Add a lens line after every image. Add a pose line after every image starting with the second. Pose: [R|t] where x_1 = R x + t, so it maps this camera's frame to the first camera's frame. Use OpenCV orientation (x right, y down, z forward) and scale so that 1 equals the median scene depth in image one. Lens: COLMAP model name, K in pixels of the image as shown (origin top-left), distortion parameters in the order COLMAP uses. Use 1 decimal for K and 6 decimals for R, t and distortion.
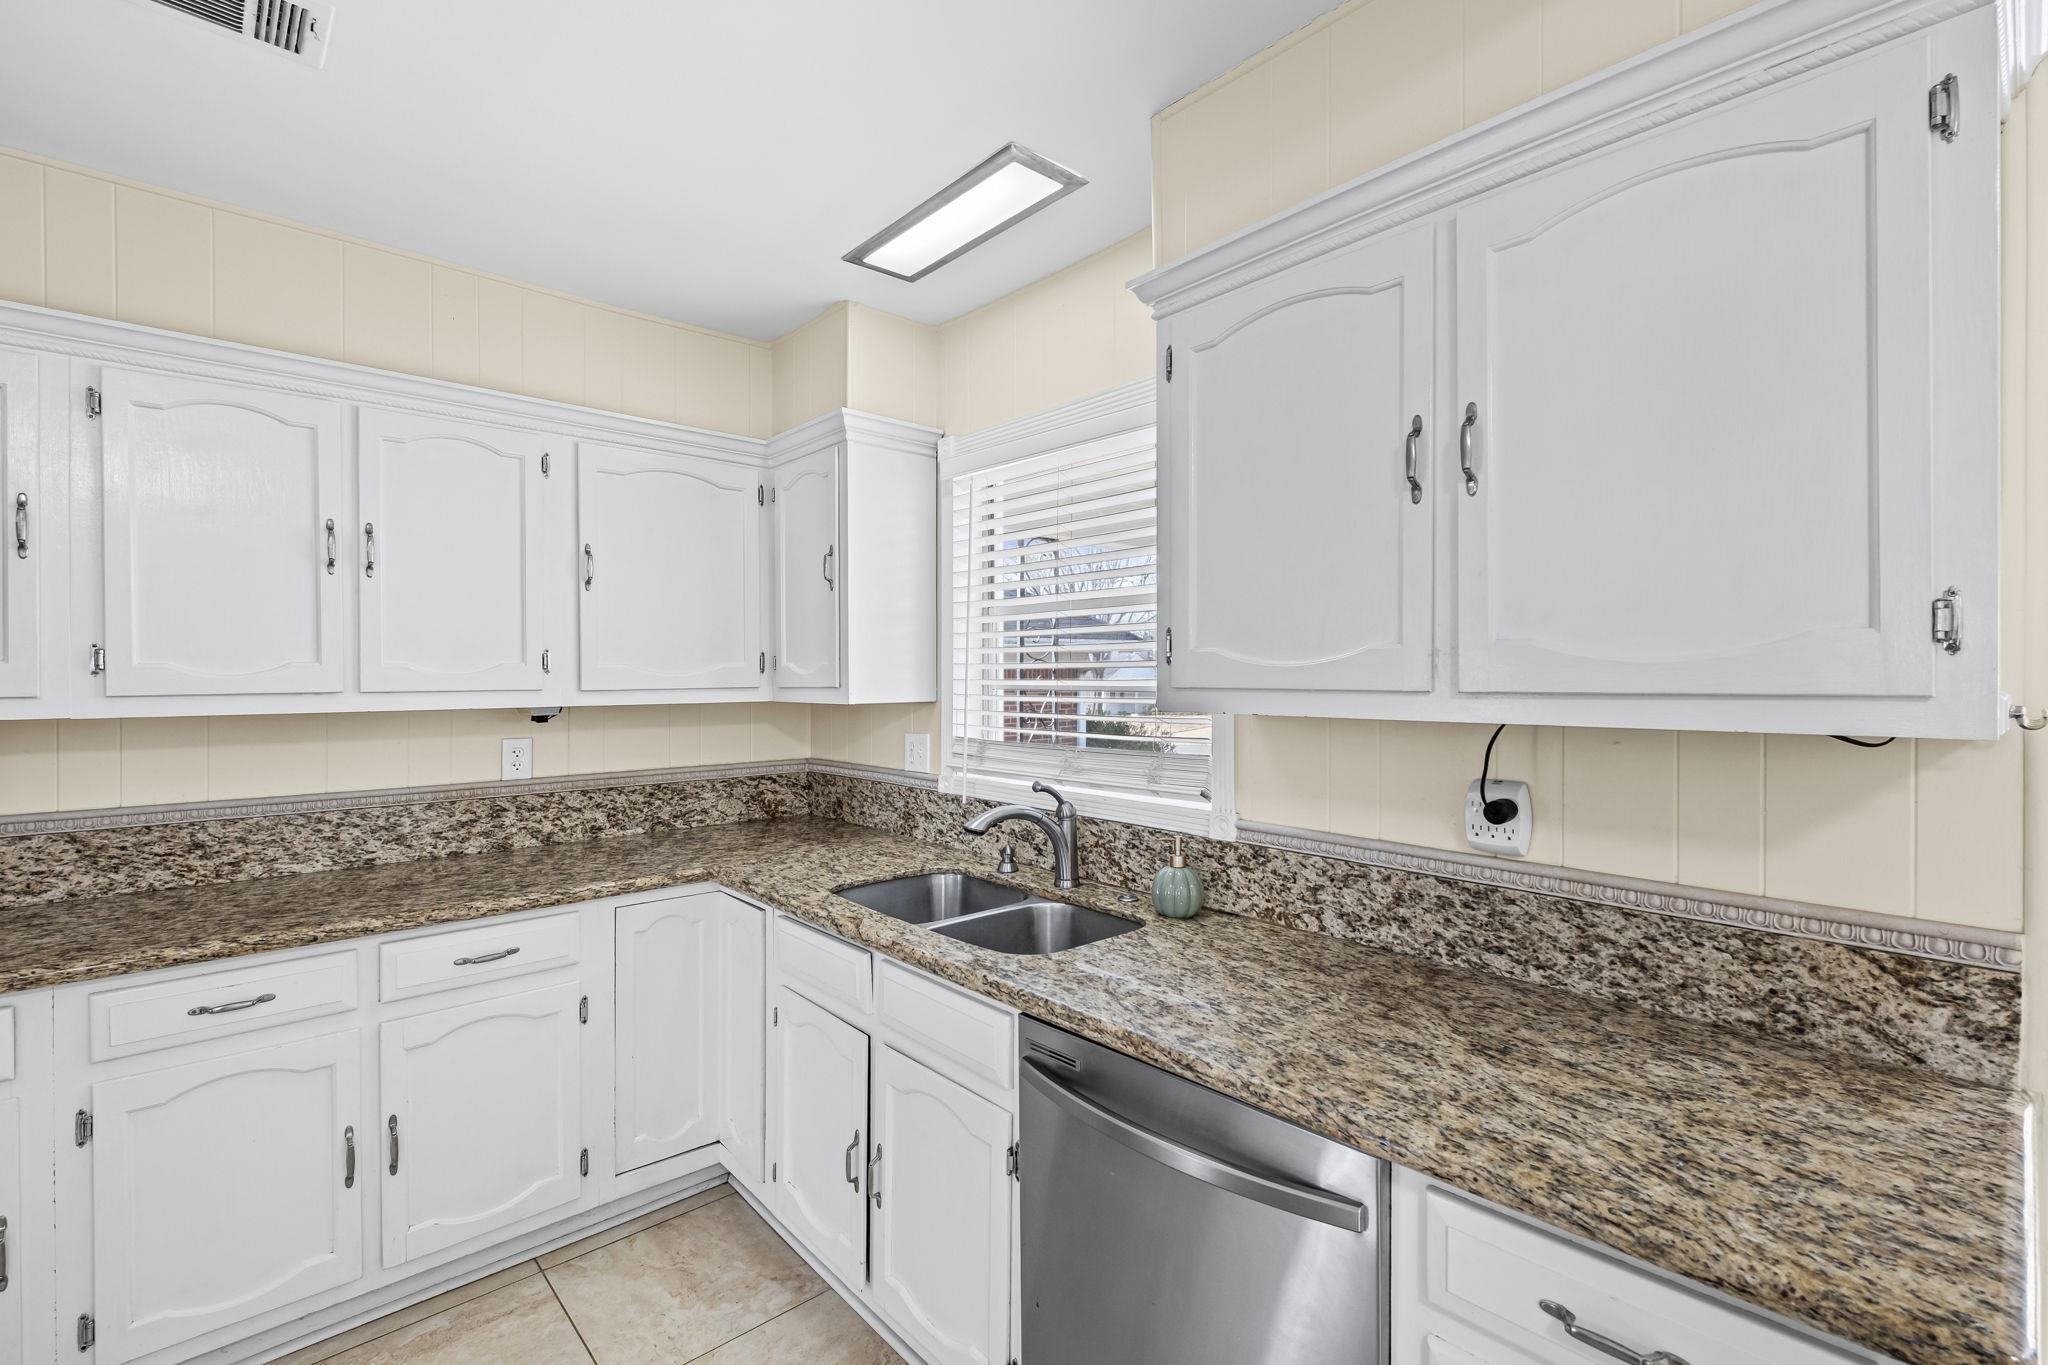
lens RADIAL K [[898.0, 0, 1012.1], [0, 898.0, 675.5], [0, 0, 1]] dist [0.006012, -0.006448]
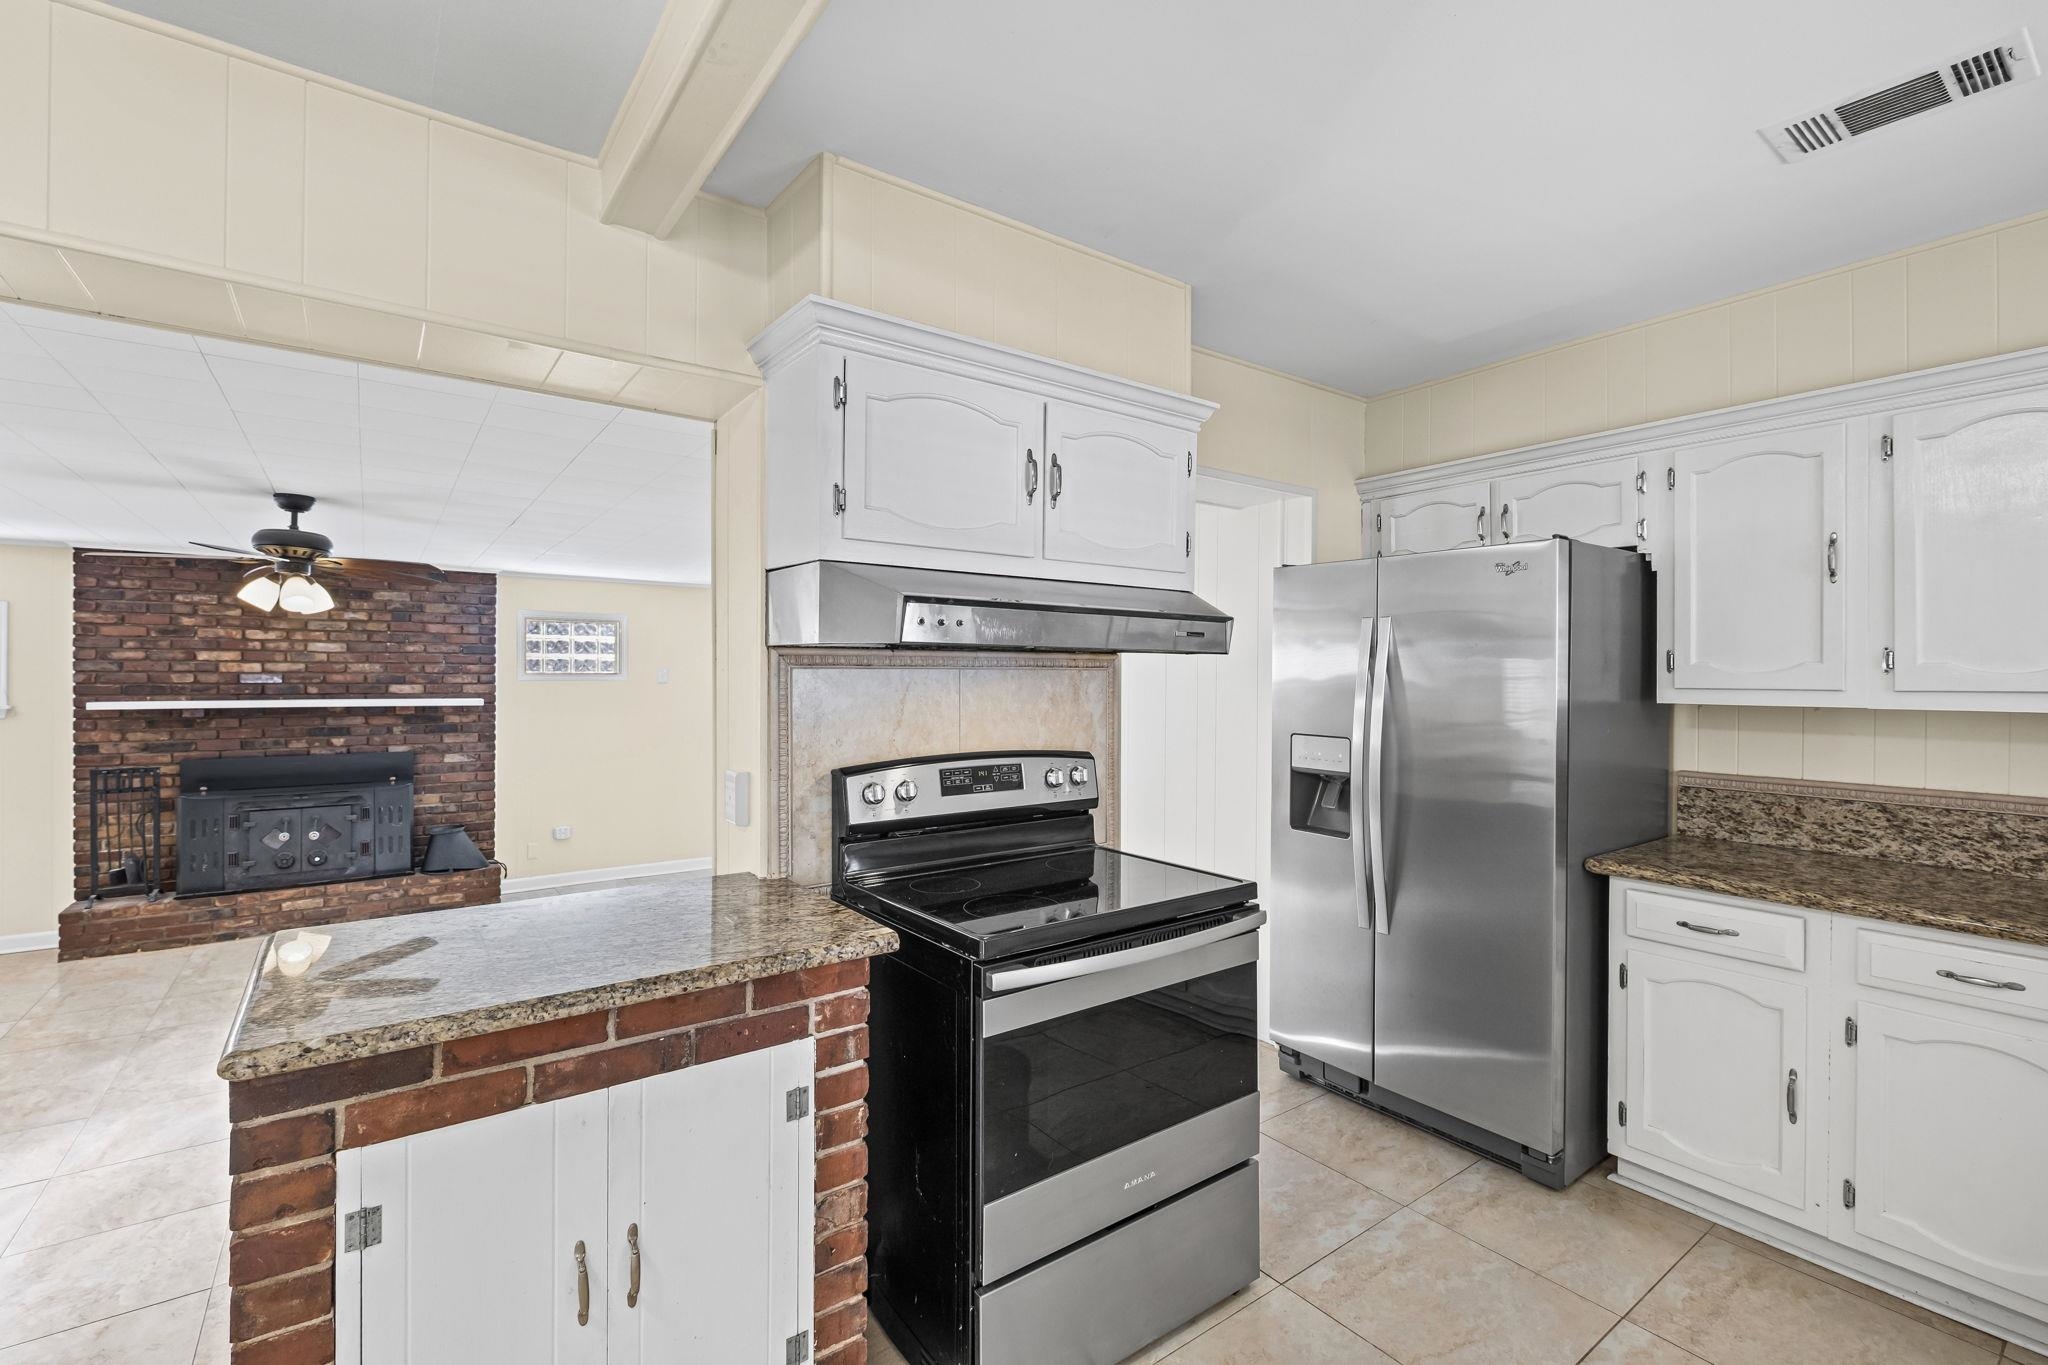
lens RADIAL K [[898.0, 0, 1028.9], [0, 898.0, 674.0], [0, 0, 1]] dist [0.006012, -0.006448]
pose [[-0.097115, 0.003154, -0.995268, 0.315704], [-0.003545, 0.999988, 0.003515, 0.000343], [0.995267, 0.003870, -0.097103, -0.032470]]
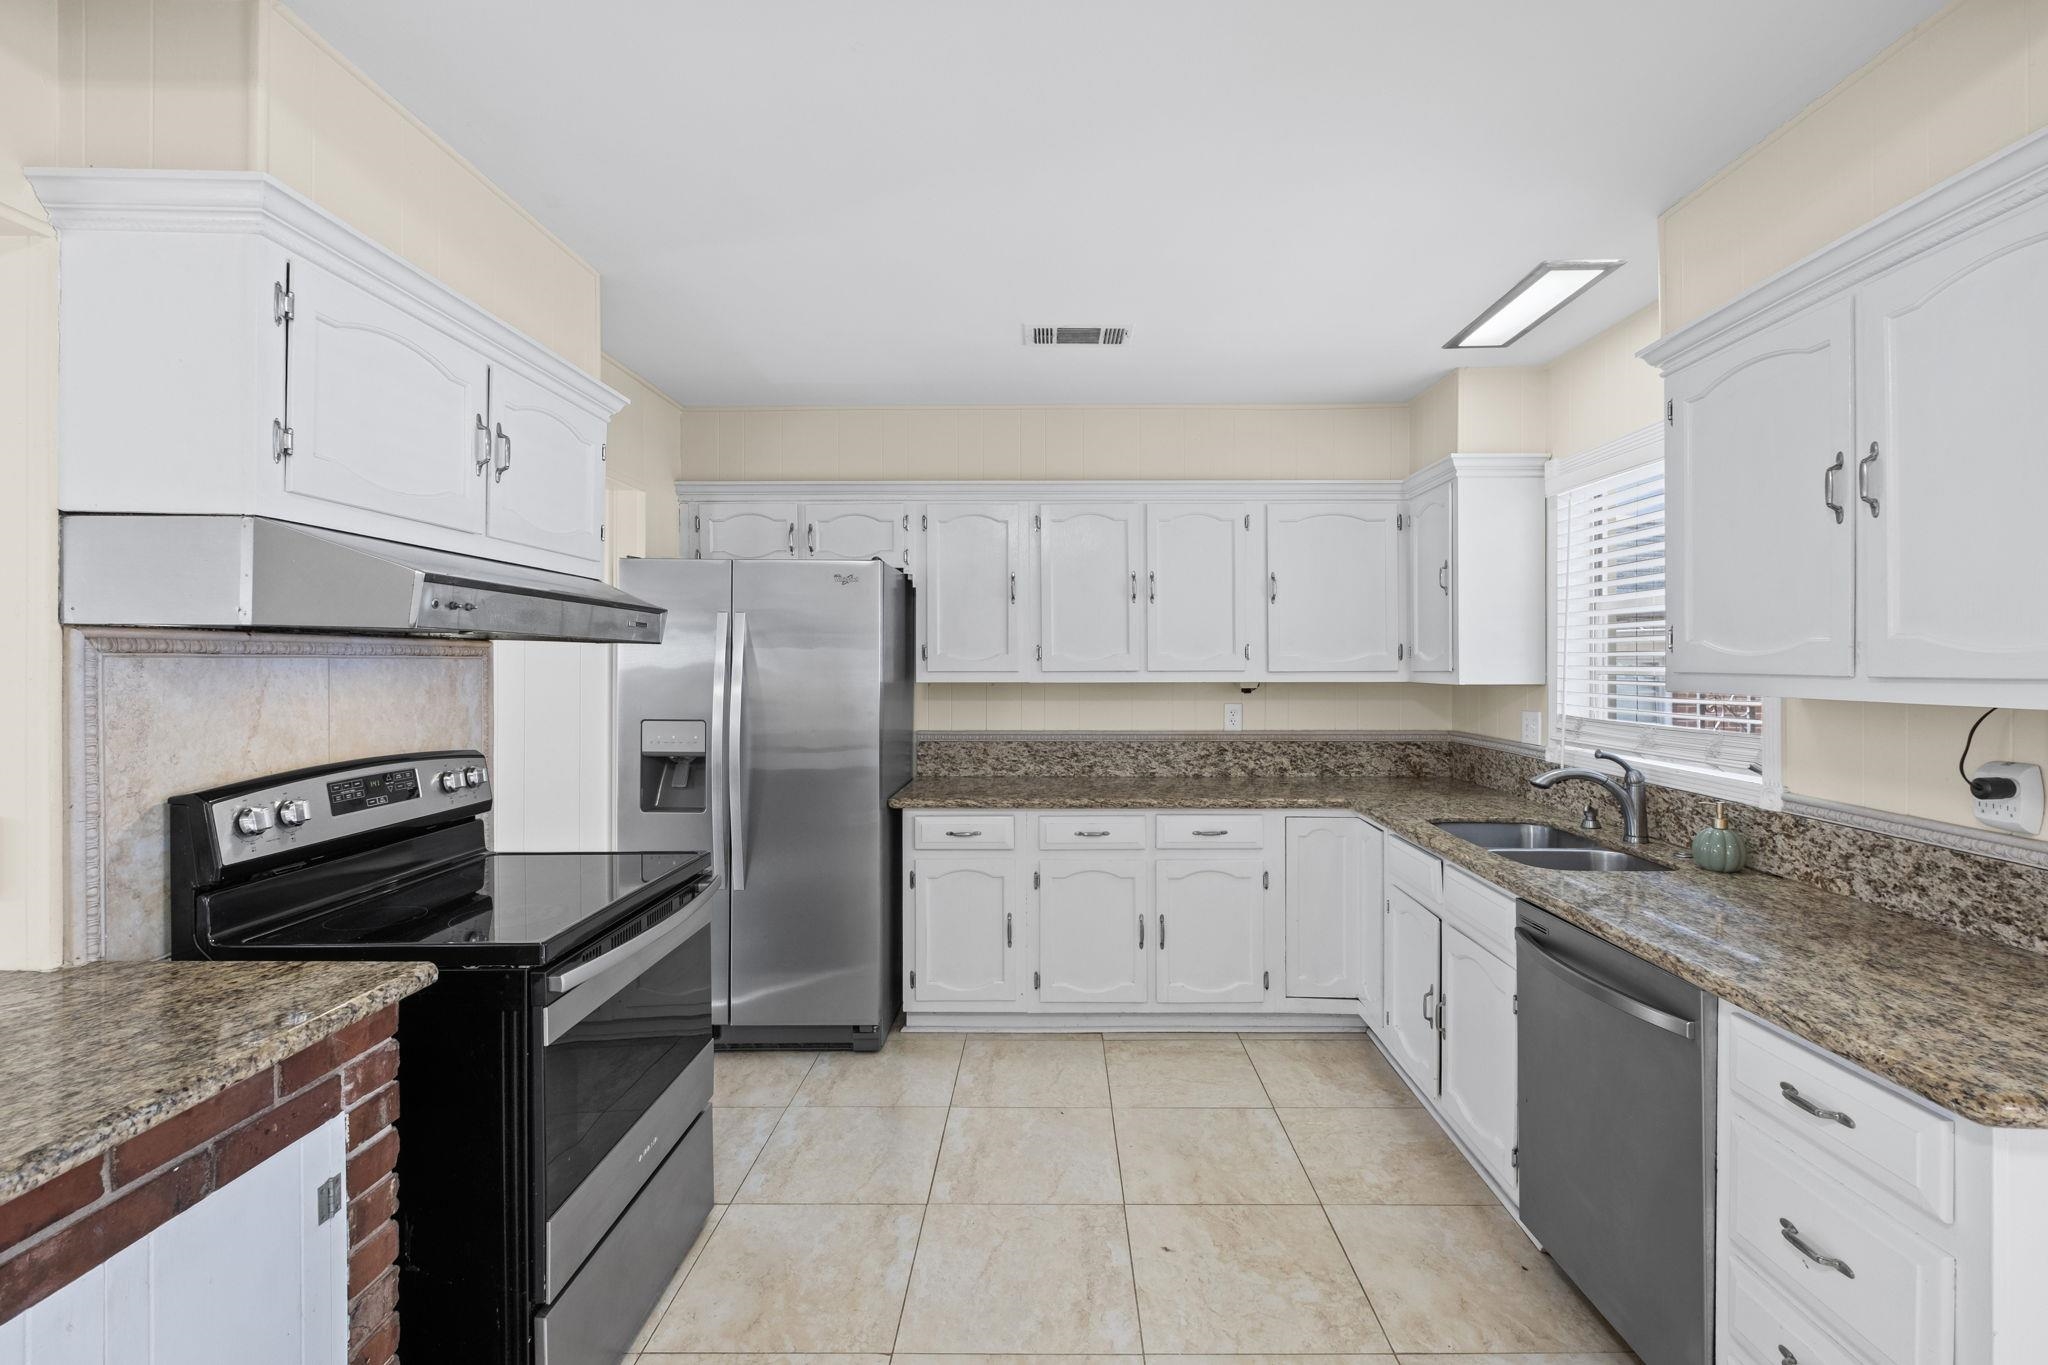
lens RADIAL K [[898.0, 0, 1063.4], [0, 898.0, 655.0], [0, 0, 1]] dist [0.006012, -0.006448]
pose [[0.747340, -0.002572, -0.664437, 0.365388], [-0.002360, 0.999976, -0.006526, -0.000550], [0.664437, 0.006445, 0.747316, -0.482248]]
